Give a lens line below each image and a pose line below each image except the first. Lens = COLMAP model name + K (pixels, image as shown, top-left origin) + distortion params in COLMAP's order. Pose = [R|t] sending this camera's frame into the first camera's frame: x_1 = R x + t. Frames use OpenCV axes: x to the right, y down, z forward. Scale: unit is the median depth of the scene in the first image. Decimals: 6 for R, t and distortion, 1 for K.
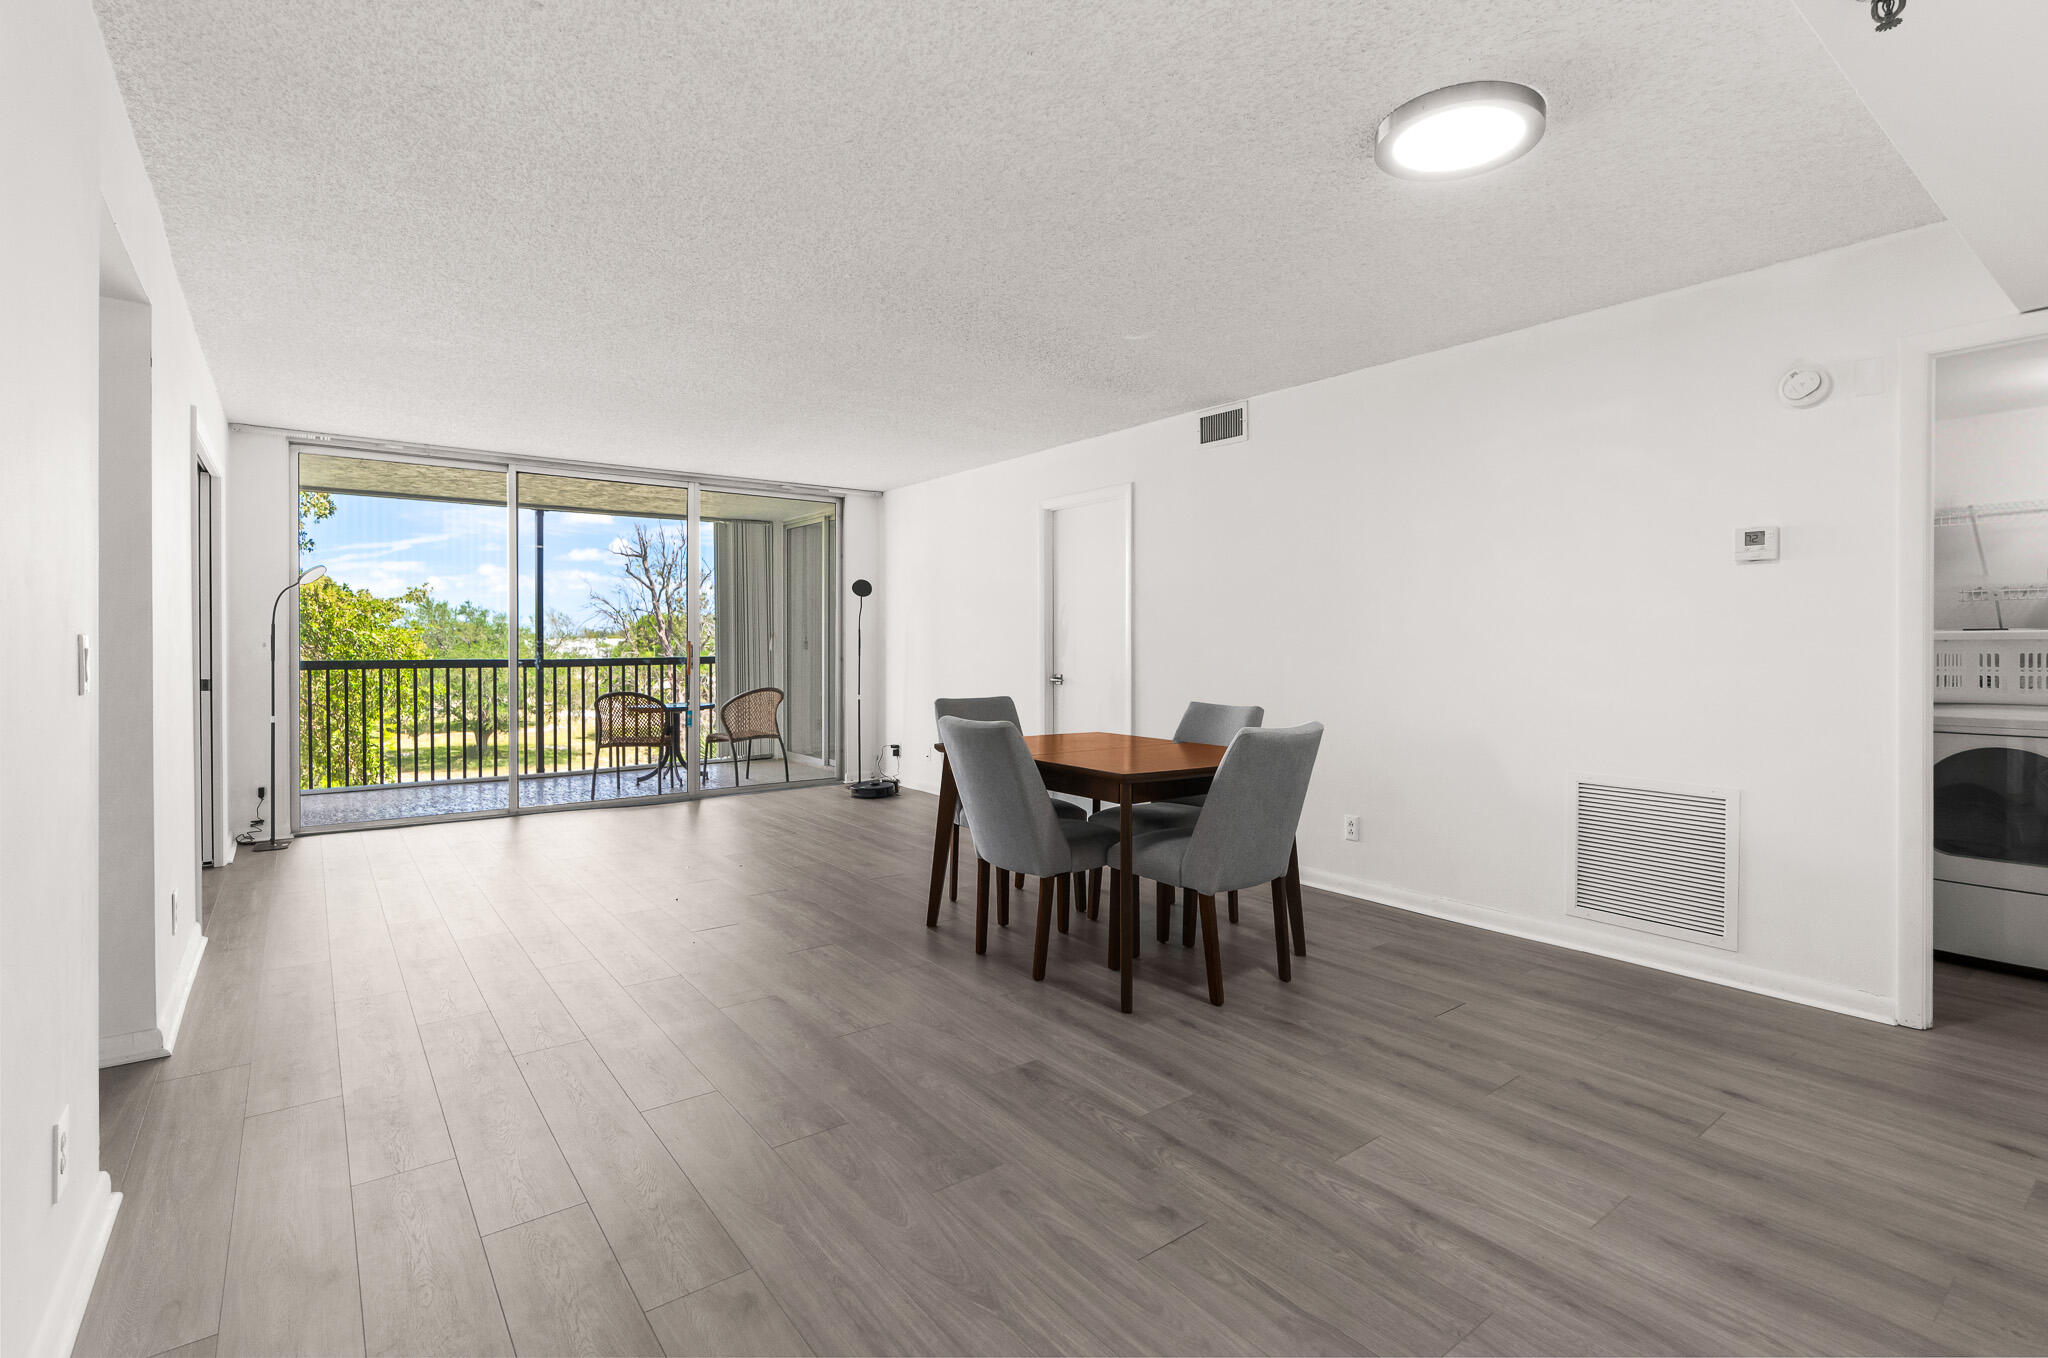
lens RADIAL K [[934.2, 0, 1034.0], [0, 934.2, 653.2], [0, 0, 1]] dist [-0.003608, 0.000915]
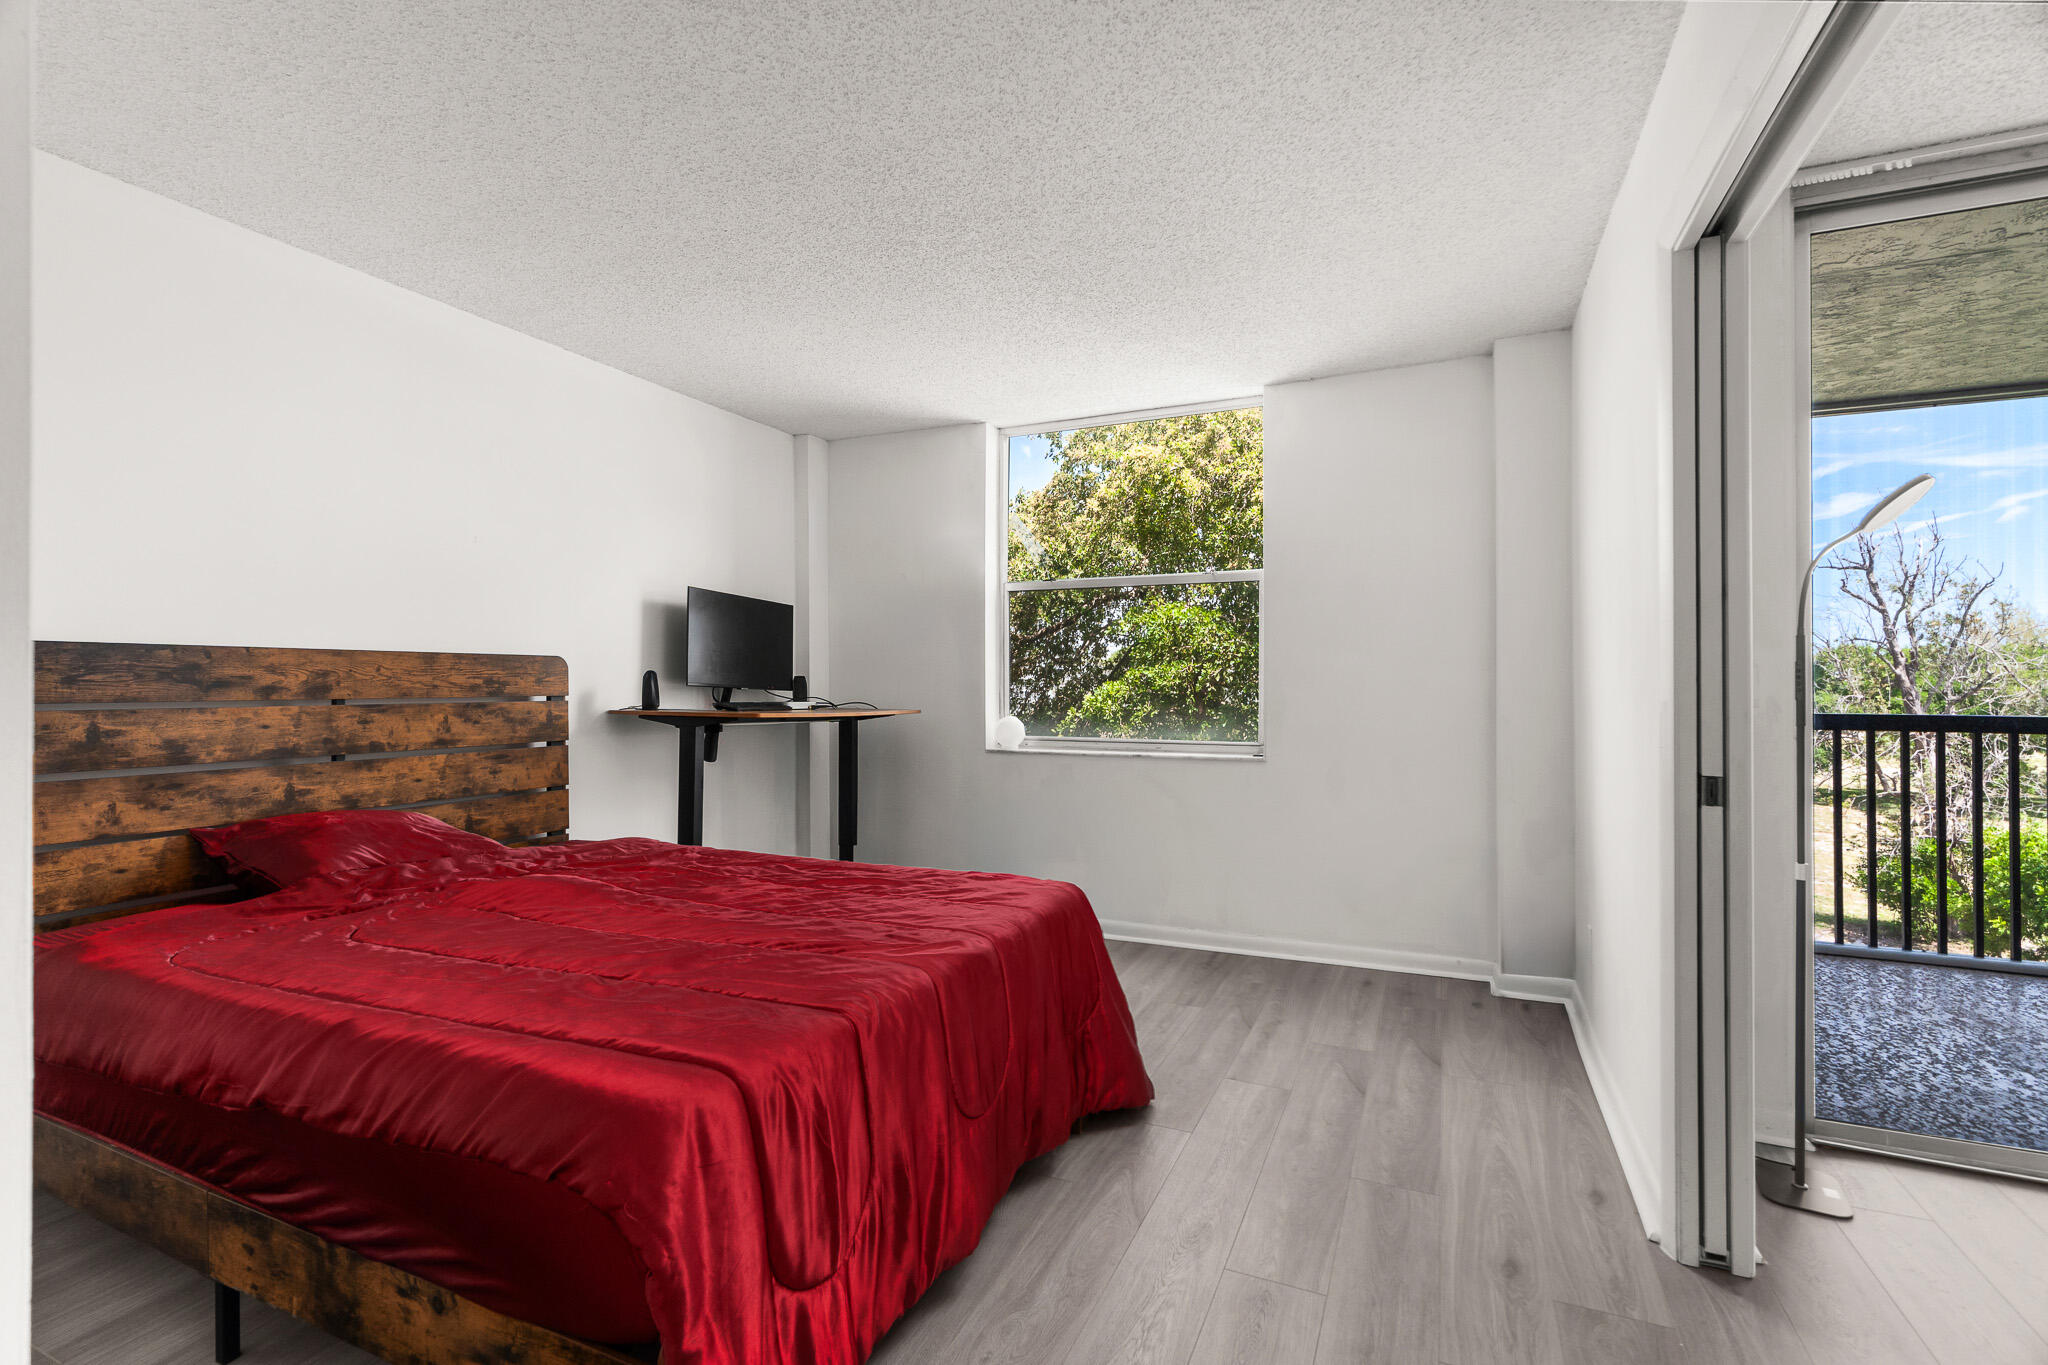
lens RADIAL K [[934.2, 0, 1011.6], [0, 934.2, 678.3], [0, 0, 1]] dist [-0.003608, 0.000915]
pose [[0.452488, -0.011084, -0.891702, -0.418990], [-0.005361, 0.999871, -0.015149, -0.003029], [0.891755, 0.011635, 0.452370, 0.352281]]
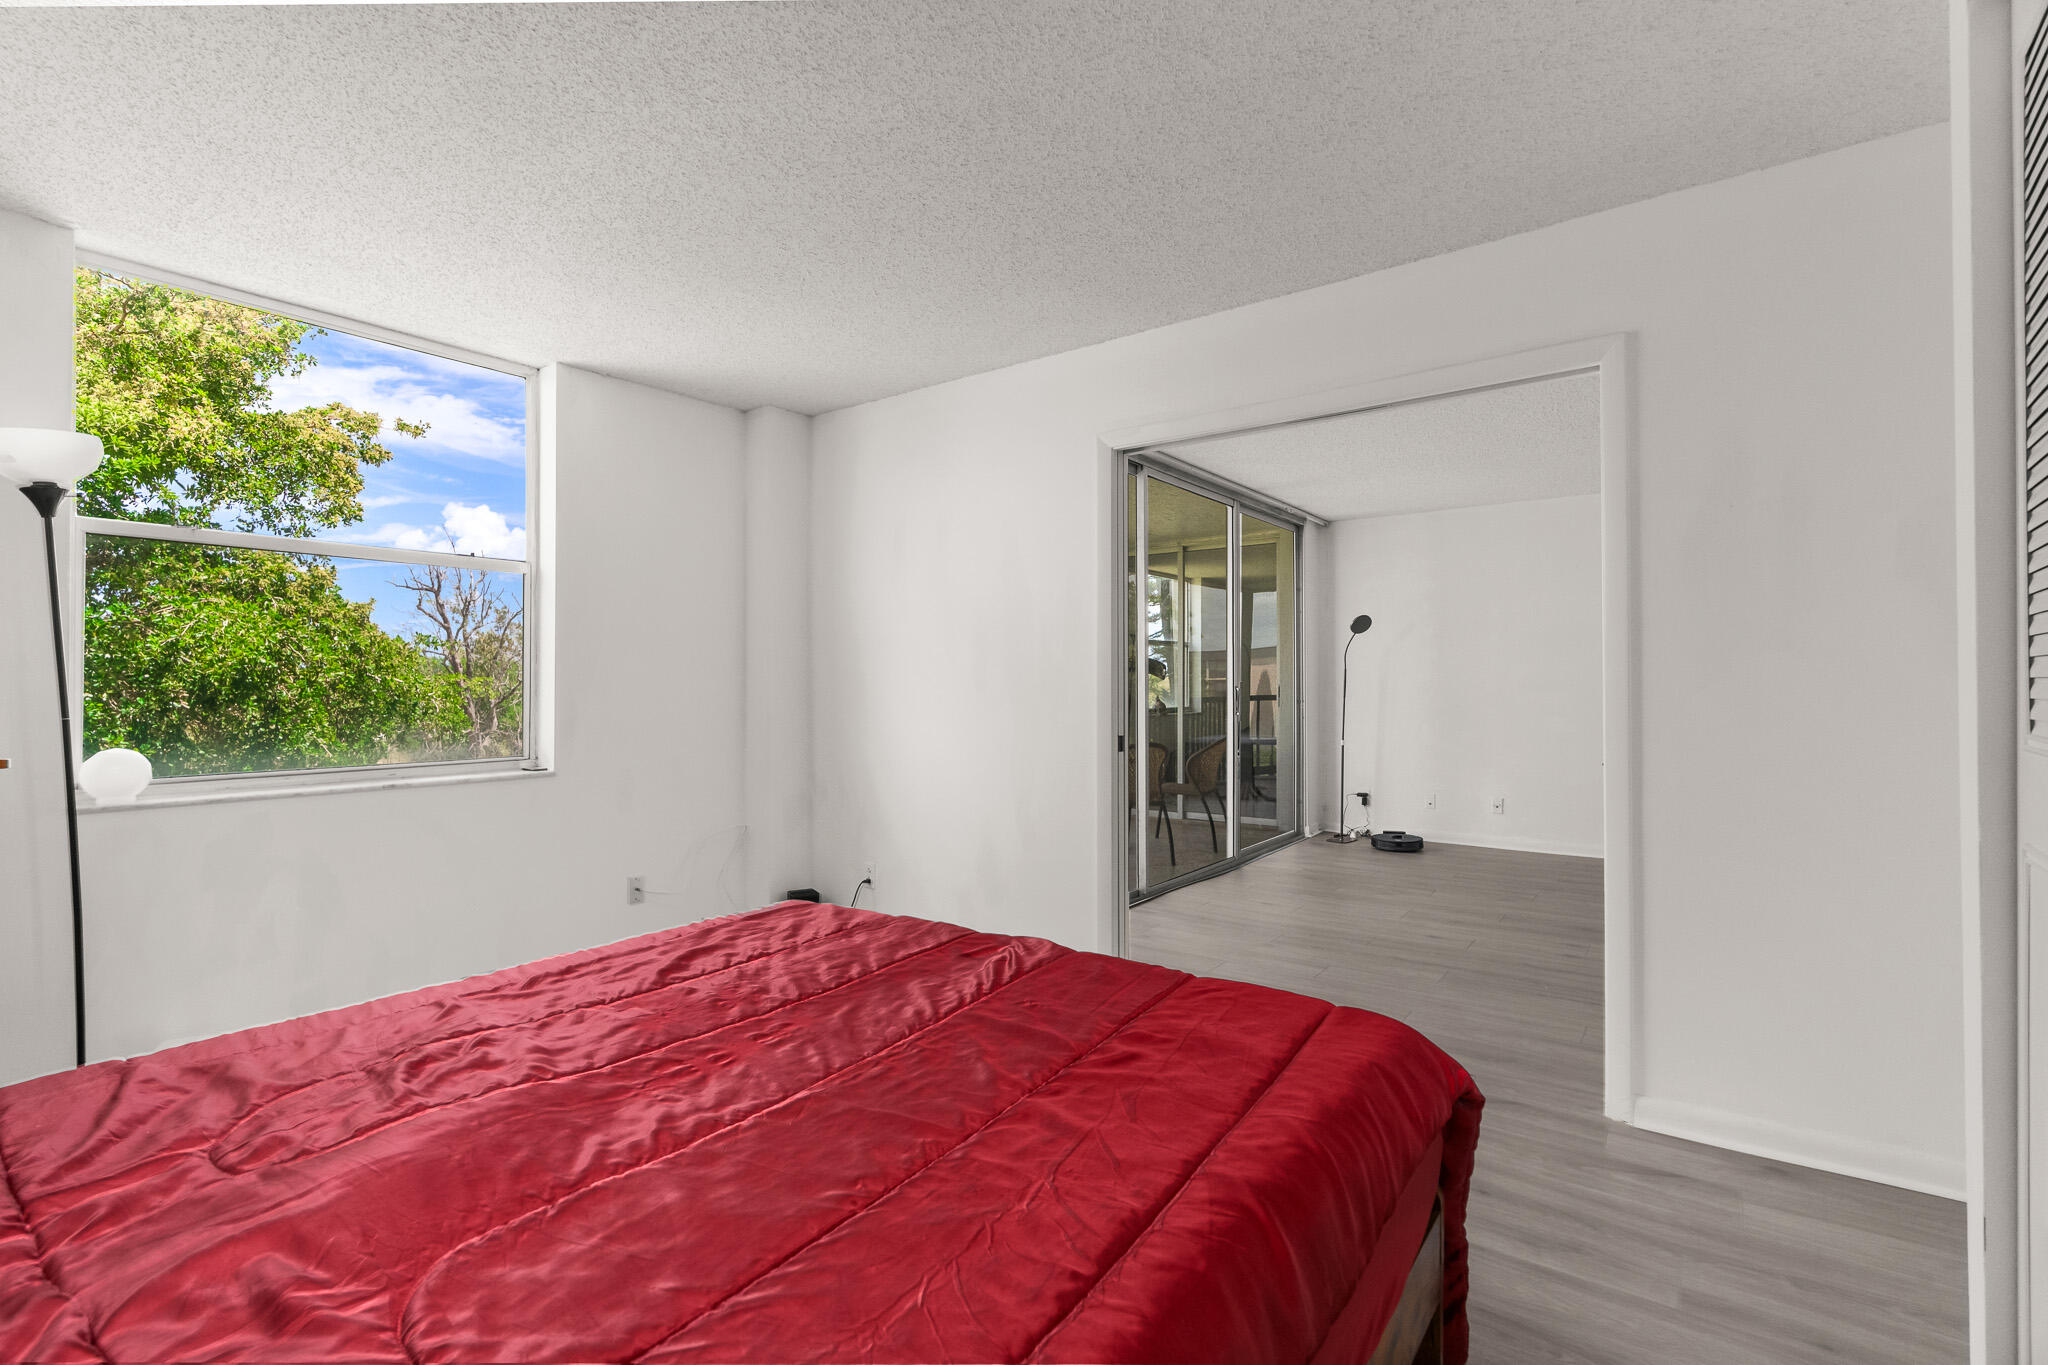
lens RADIAL K [[934.2, 0, 989.8], [0, 934.2, 691.9], [0, 0, 1]] dist [-0.003608, 0.000915]
pose [[0.969114, -0.009924, 0.246414, -0.738785], [0.010828, 0.999939, -0.002315, -0.004592], [-0.246376, 0.004912, 0.969162, 0.188838]]
